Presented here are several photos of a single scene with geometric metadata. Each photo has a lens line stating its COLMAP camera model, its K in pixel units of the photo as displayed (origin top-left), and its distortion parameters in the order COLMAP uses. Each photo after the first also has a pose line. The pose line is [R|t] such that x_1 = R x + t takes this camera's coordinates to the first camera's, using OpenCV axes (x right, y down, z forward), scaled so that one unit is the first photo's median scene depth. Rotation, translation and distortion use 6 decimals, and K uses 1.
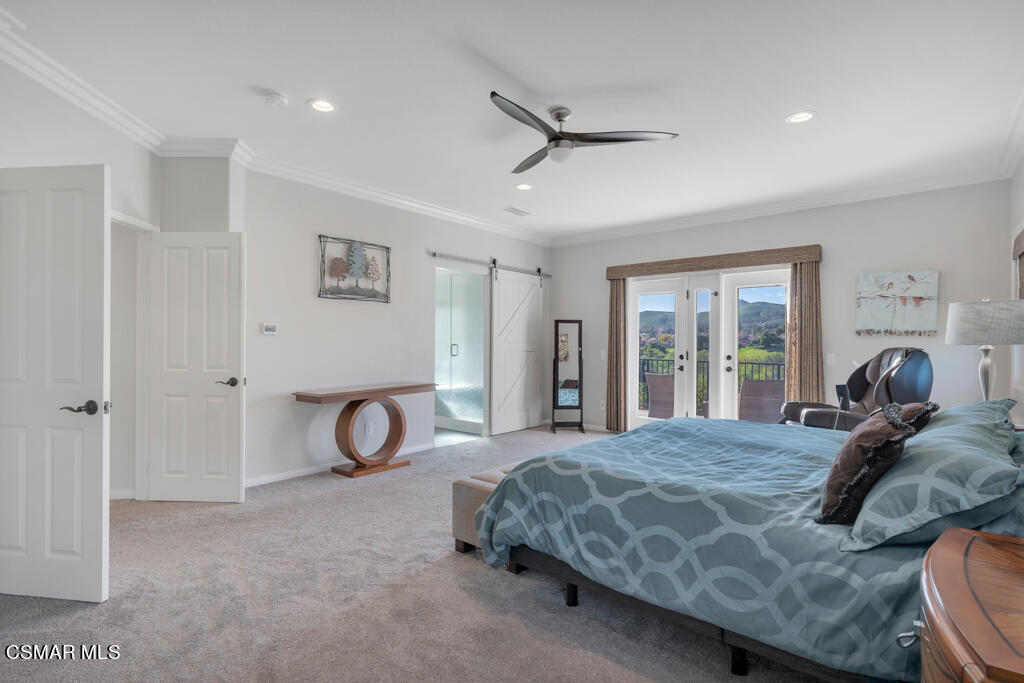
lens RADIAL K [[495.3, 0, 512.0], [0, 495.3, 341.5], [0, 0, 1]] dist [0.000583, 0.000031]
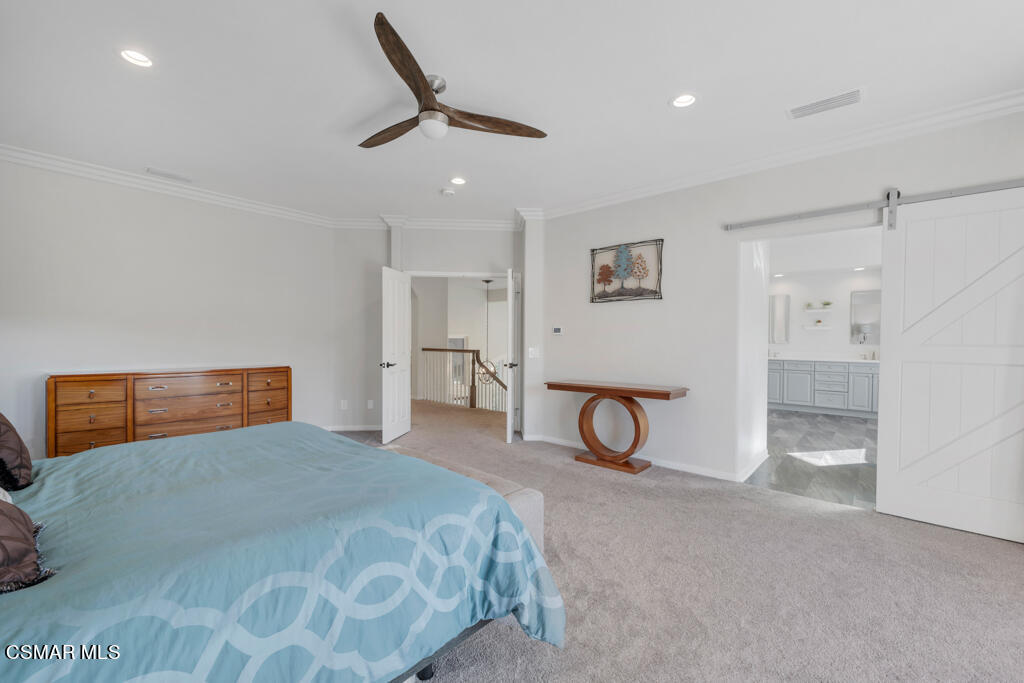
lens RADIAL K [[418.5, 0, 510.1], [0, 418.5, 334.4], [0, 0, 1]] dist [0.001494, 0.000086]
pose [[-0.045845, -0.007553, -0.998920, 0.583315], [-0.004226, 0.999964, -0.007367, -0.004774], [0.998940, 0.003883, -0.045876, 0.805513]]
